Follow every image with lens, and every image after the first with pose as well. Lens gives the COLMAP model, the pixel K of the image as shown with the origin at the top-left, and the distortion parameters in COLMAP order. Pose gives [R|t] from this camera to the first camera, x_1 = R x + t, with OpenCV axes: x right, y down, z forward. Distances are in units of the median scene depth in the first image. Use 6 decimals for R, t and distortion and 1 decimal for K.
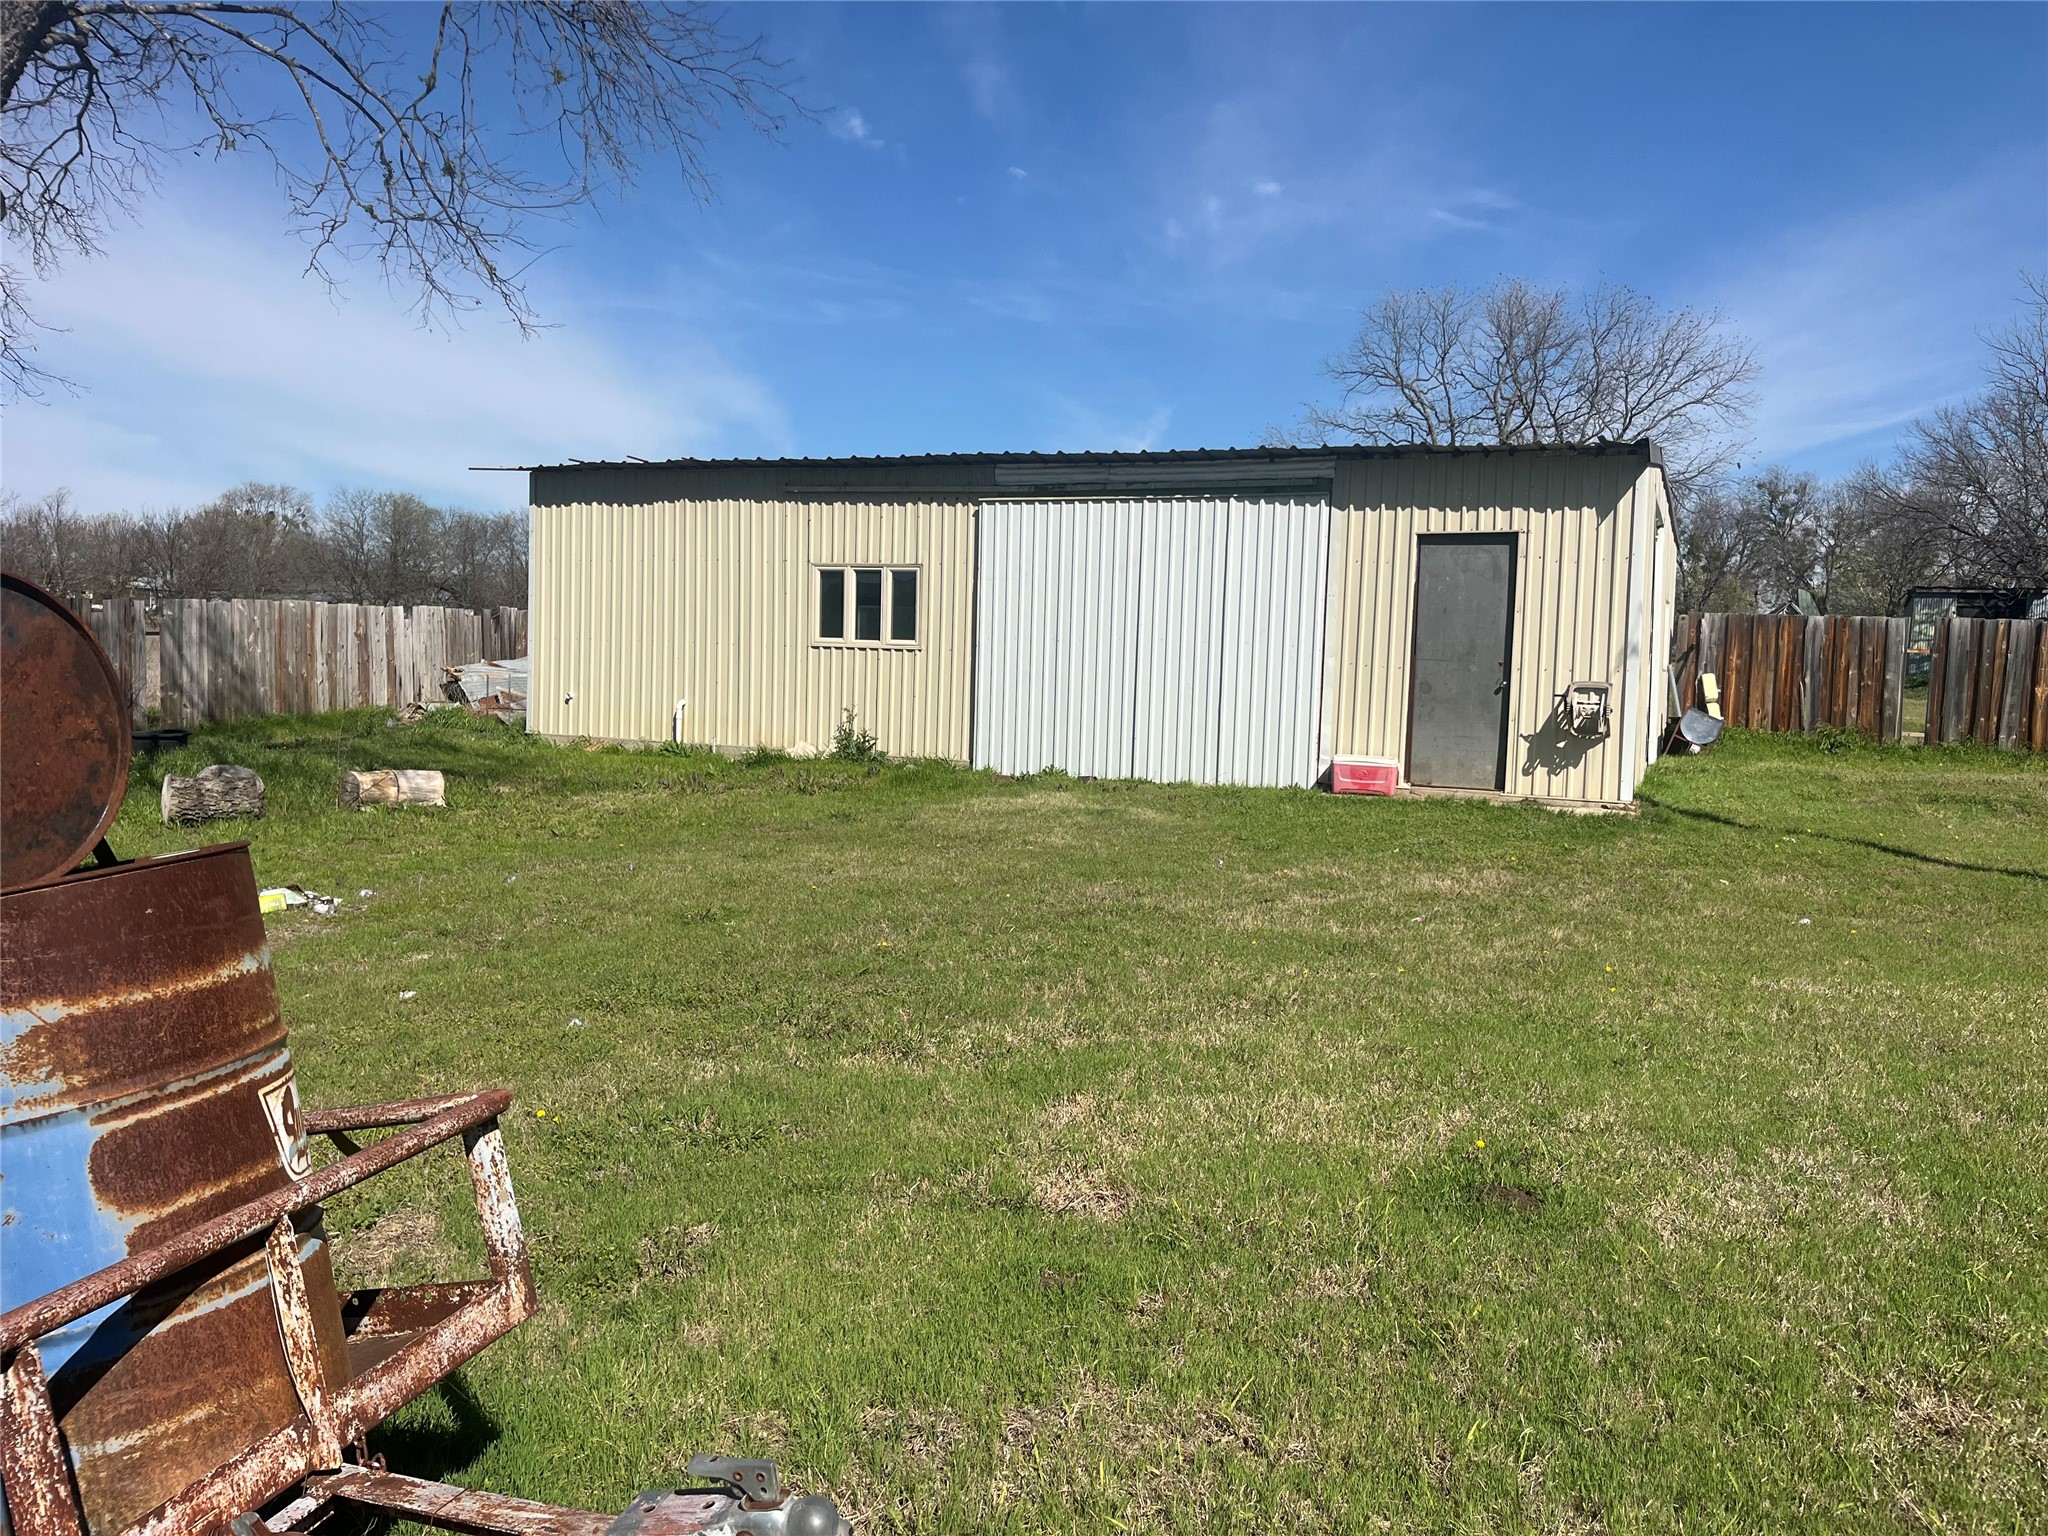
lens RADIAL K [[1705.5, 0, 1024.3], [0, 1705.5, 785.7], [0, 0, 1]] dist [-0.000485, -0.015778]
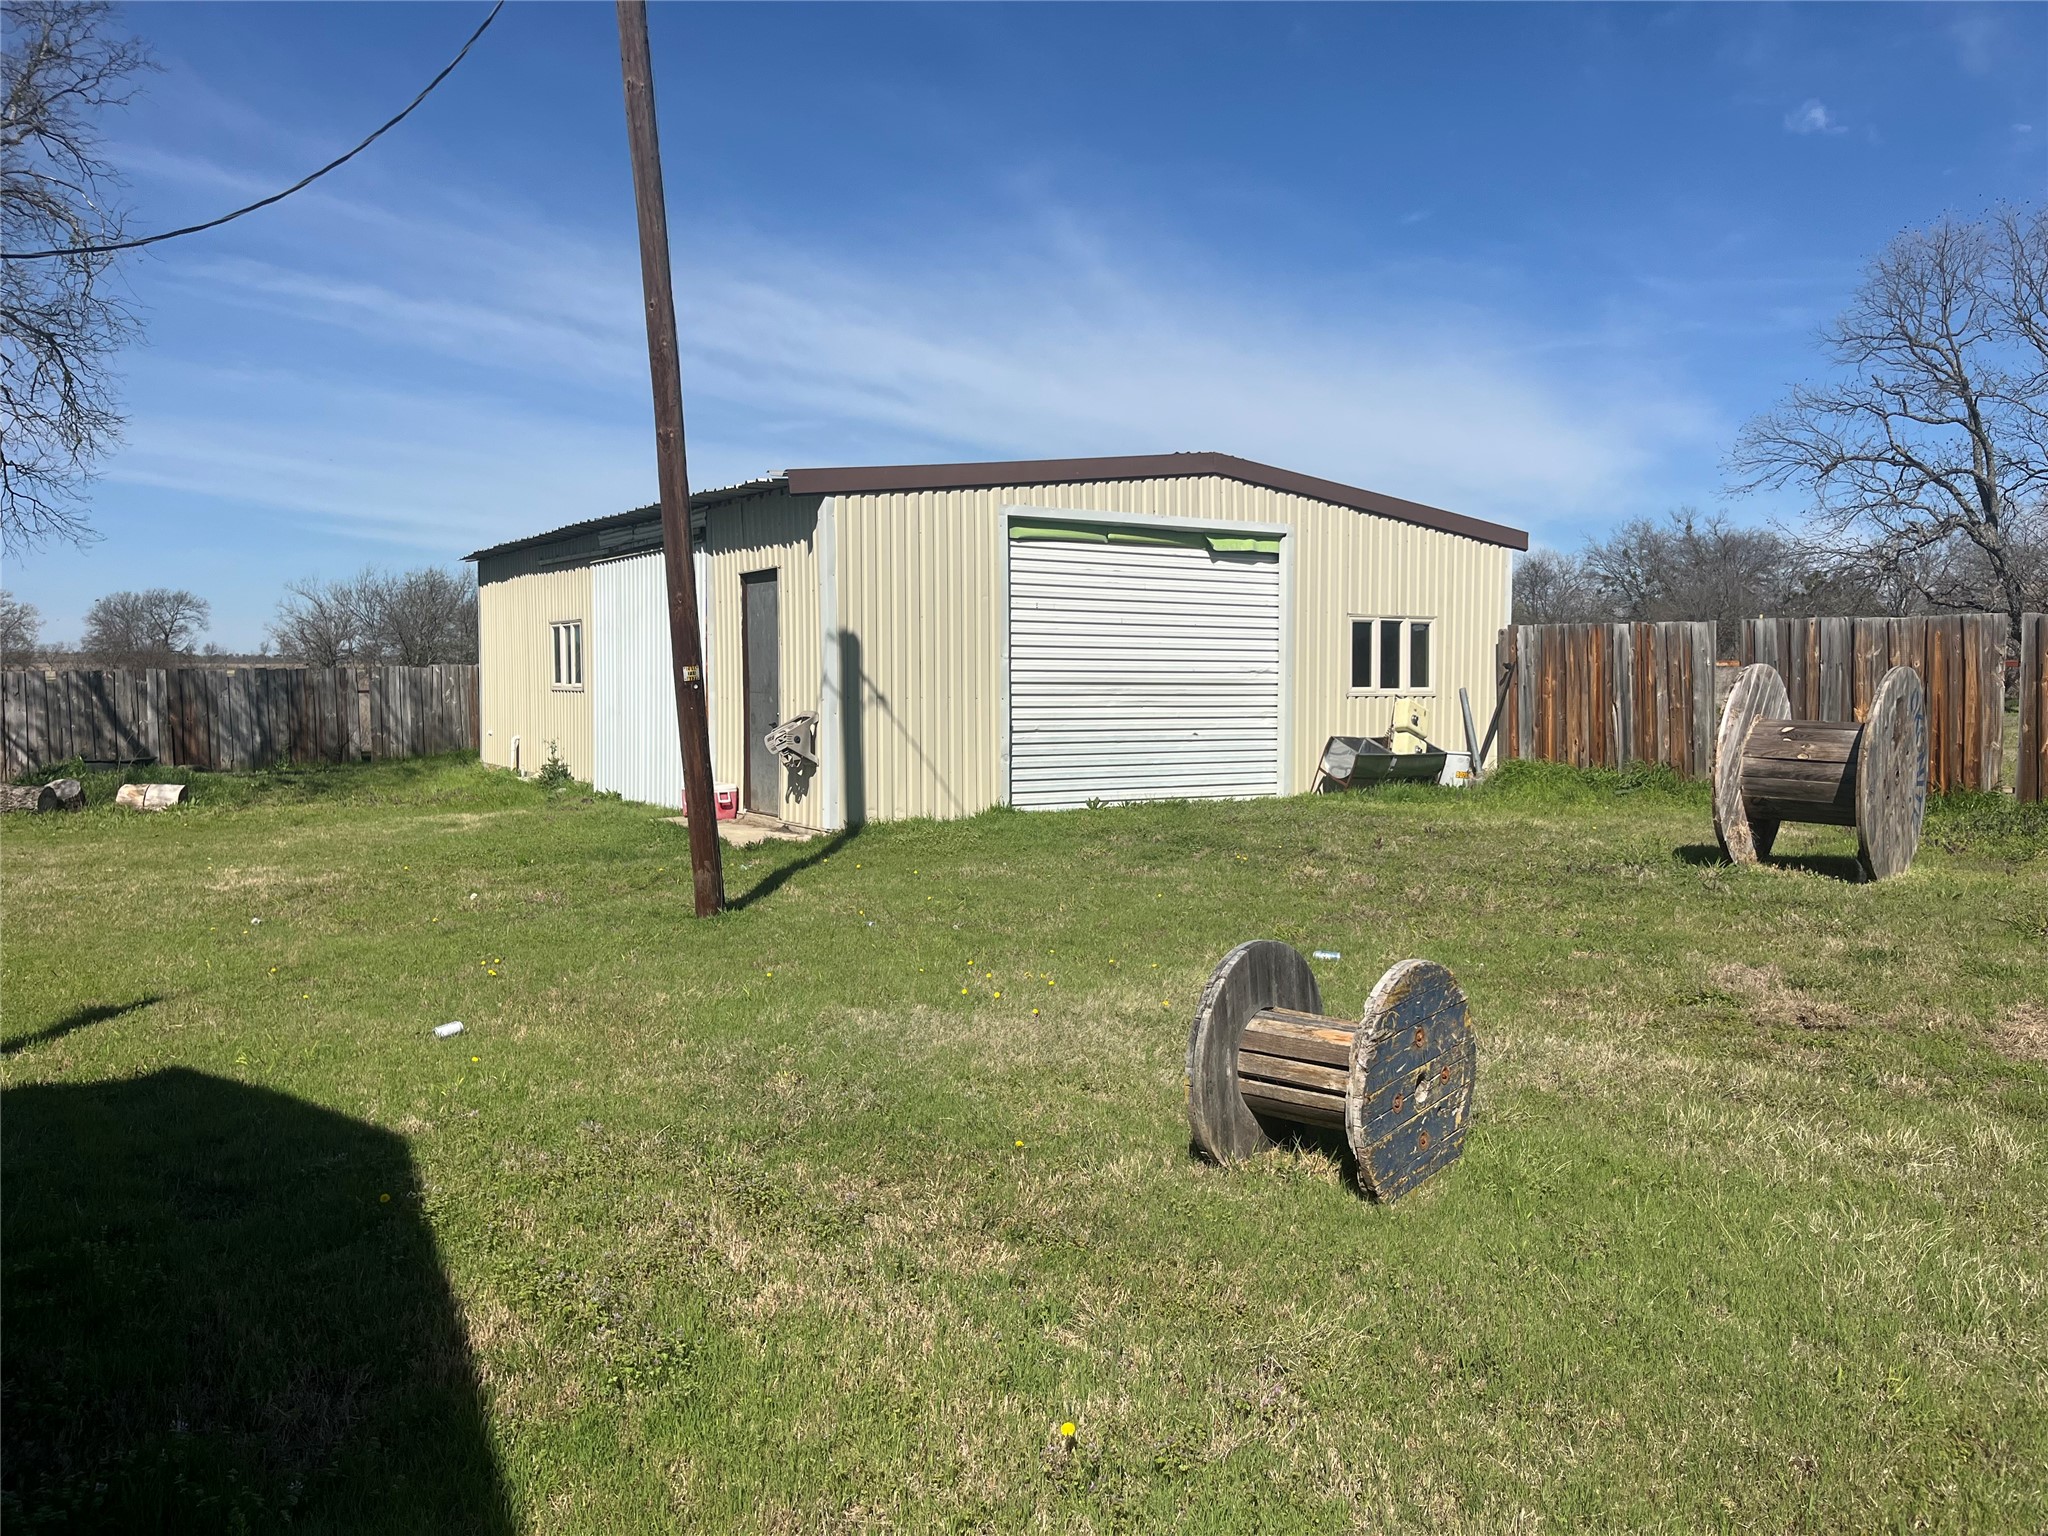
lens RADIAL K [[1705.5, 0, 1026.7], [0, 1705.5, 755.3], [0, 0, 1]] dist [-0.000485, -0.015778]
pose [[0.816393, 0.000721, -0.577496, 0.722947], [-0.025194, 0.999092, -0.034367, -0.001782], [0.576947, 0.042607, 0.815670, 0.175341]]
